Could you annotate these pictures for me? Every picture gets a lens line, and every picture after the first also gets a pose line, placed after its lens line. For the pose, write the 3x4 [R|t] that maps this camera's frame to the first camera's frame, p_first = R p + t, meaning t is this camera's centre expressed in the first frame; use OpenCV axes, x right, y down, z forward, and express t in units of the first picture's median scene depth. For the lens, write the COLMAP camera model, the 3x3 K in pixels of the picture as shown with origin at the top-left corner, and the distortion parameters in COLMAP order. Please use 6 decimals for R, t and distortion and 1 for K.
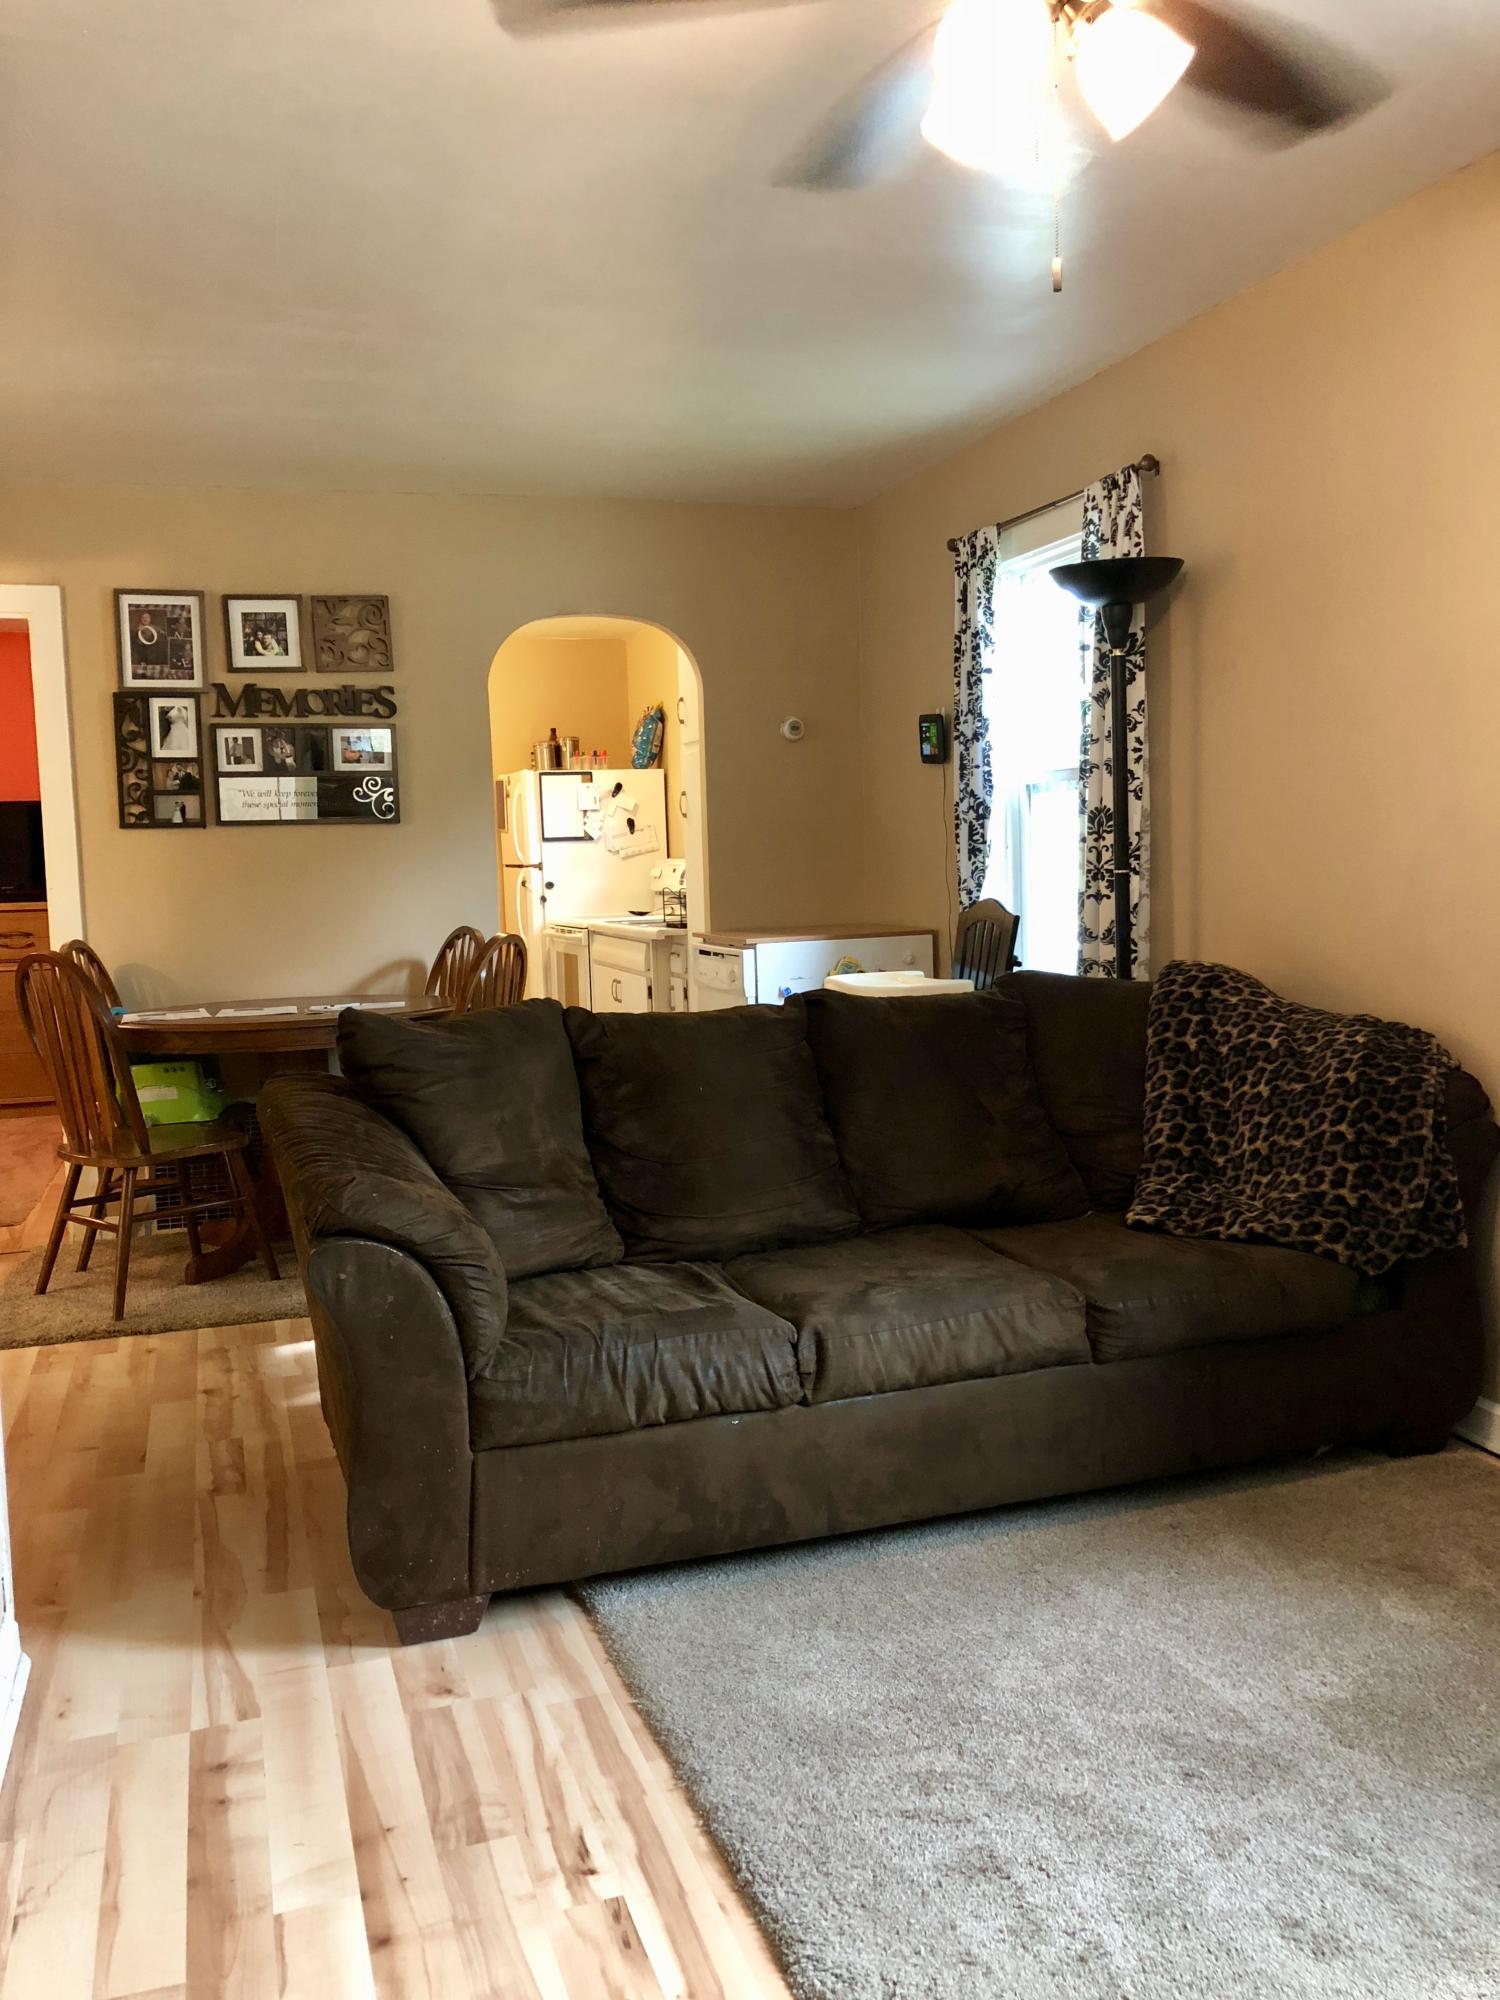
lens RADIAL K [[1637.3, 0, 750.0], [0, 1637.3, 1000.0], [0, 0, 1]] dist [0.126089, -0.007294]
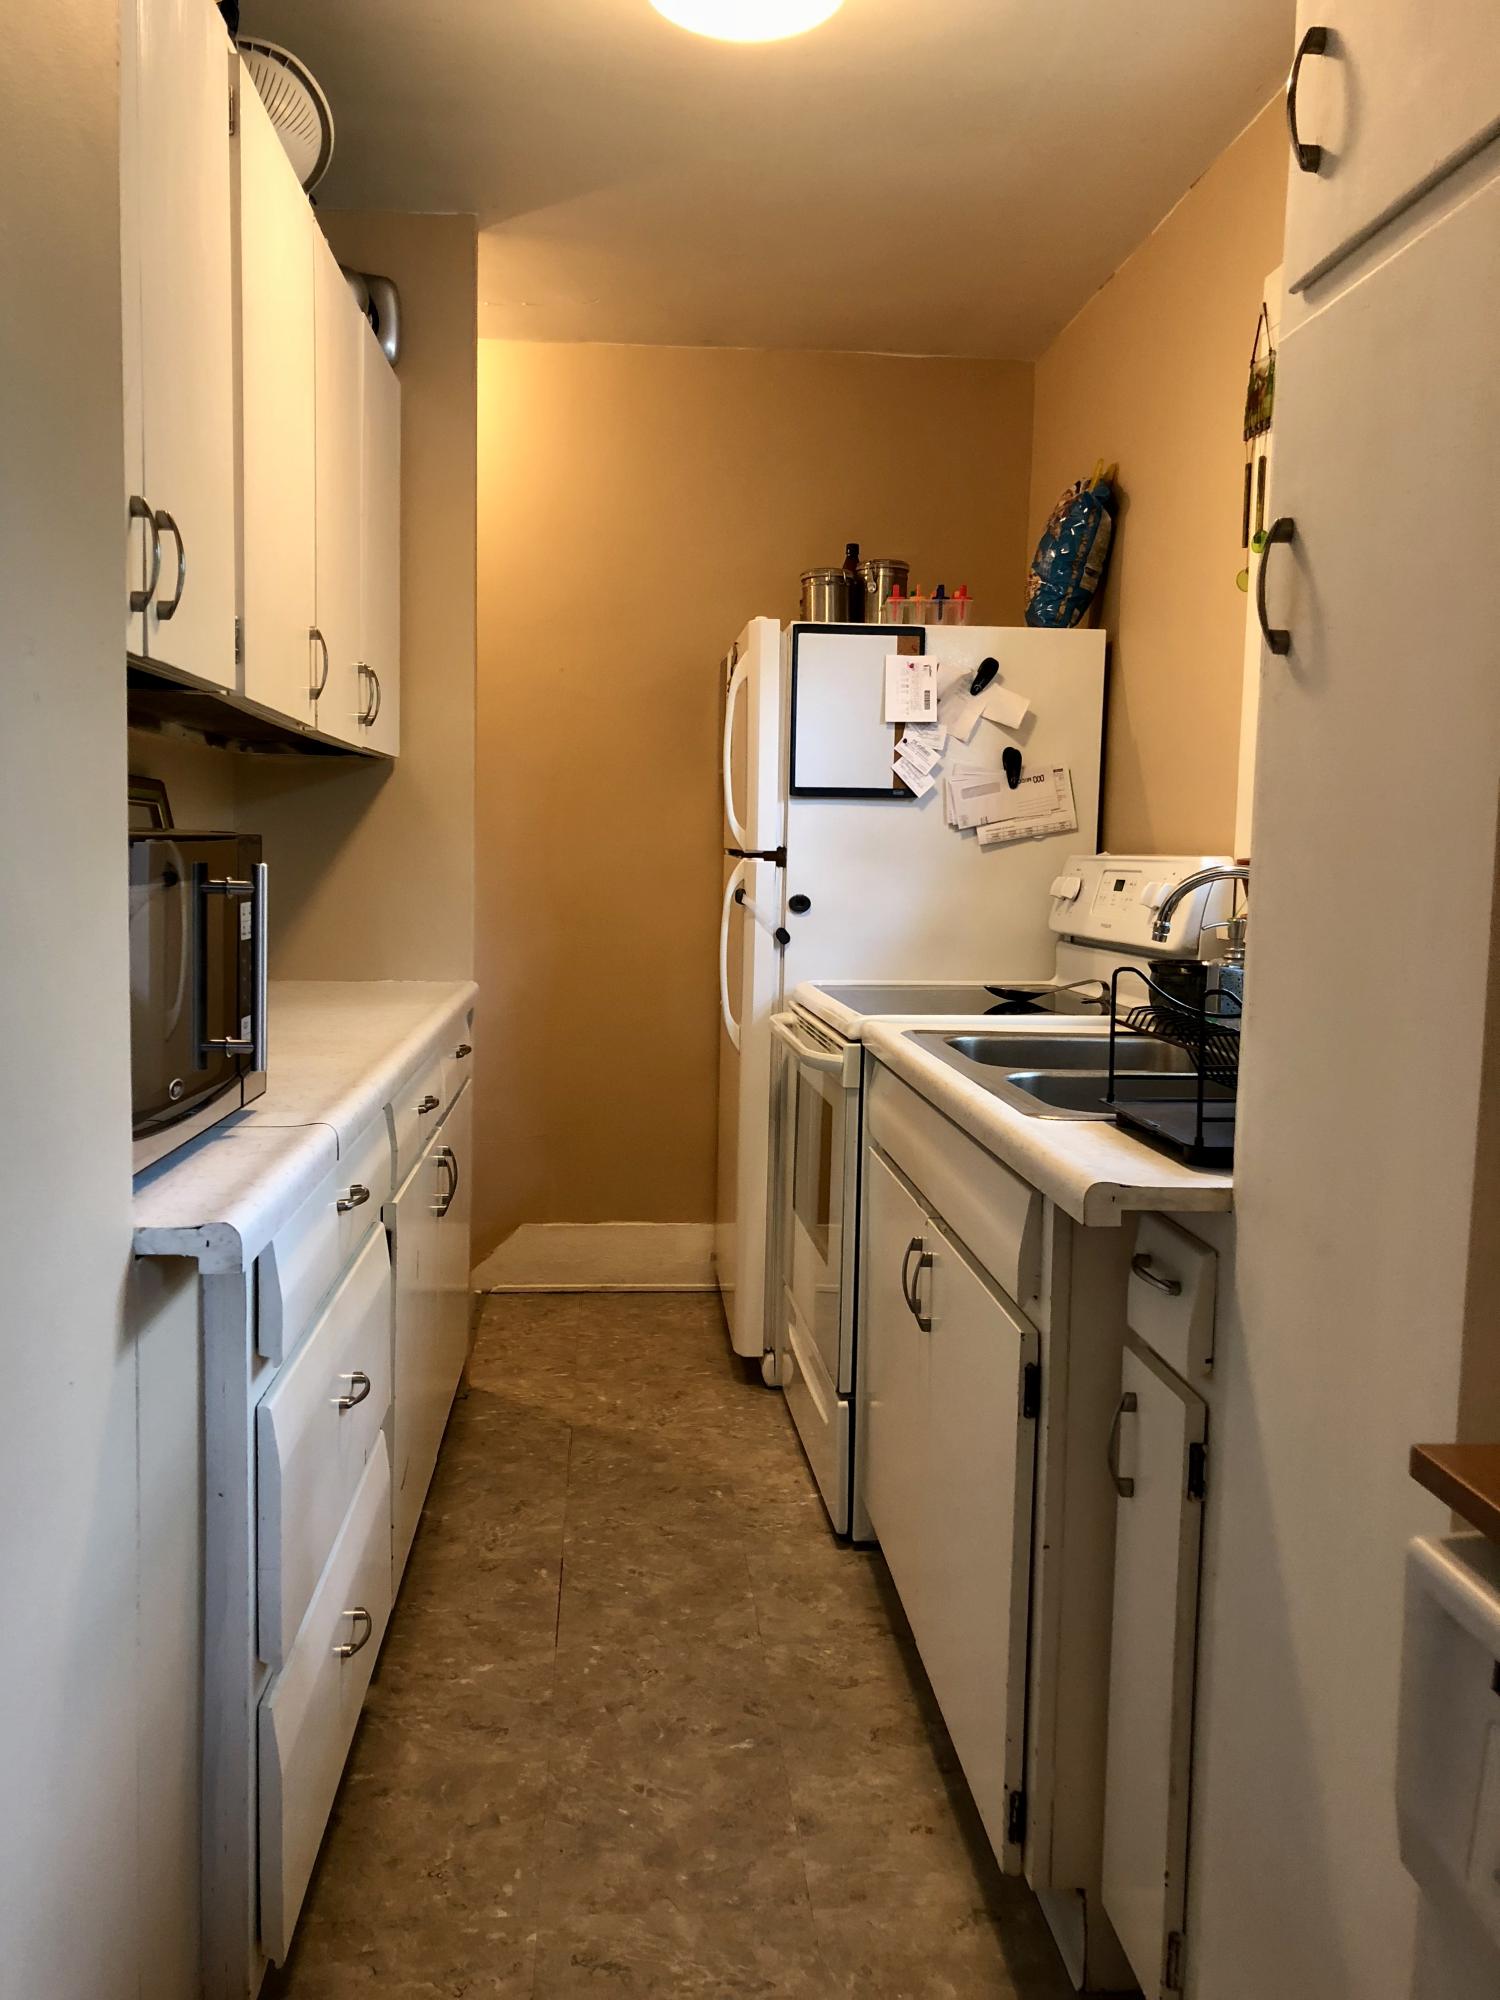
lens RADIAL K [[1637.3, 0, 750.0], [0, 1637.3, 1000.0], [0, 0, 1]] dist [0.126089, -0.007294]
pose [[0.970817, 0.075469, -0.227636, -0.038597], [-0.071718, 0.997119, 0.024717, -0.054656], [0.228845, -0.007670, 0.973433, 0.592423]]
